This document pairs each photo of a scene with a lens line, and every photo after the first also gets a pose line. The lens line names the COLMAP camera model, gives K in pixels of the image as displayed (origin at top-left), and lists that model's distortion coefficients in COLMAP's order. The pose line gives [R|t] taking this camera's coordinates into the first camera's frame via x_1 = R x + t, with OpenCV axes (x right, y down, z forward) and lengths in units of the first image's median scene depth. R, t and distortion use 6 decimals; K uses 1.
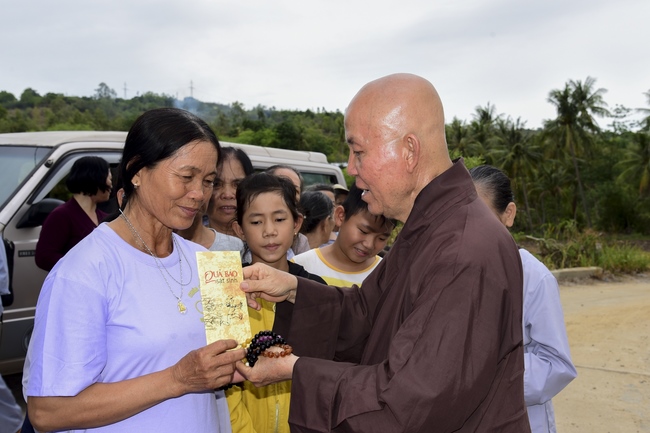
lens RADIAL K [[699.7, 0, 329.5], [0, 699.7, 217.7], [0, 0, 1]] dist [0.029504, 0.000000]
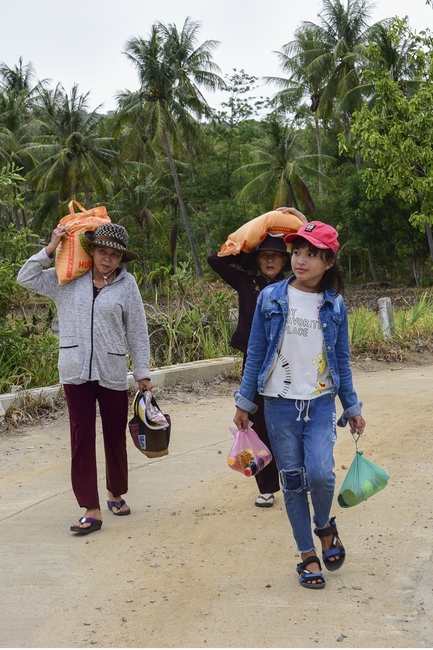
lens RADIAL K [[911.0, 0, 219.7], [0, 911.0, 321.9], [0, 0, 1]] dist [0.032305, 0.000000]
pose [[0.918668, -0.051507, 0.391659, 0.080761], [0.028897, 0.997569, 0.063409, 0.003157], [-0.393972, -0.046934, 0.917923, 0.277993]]
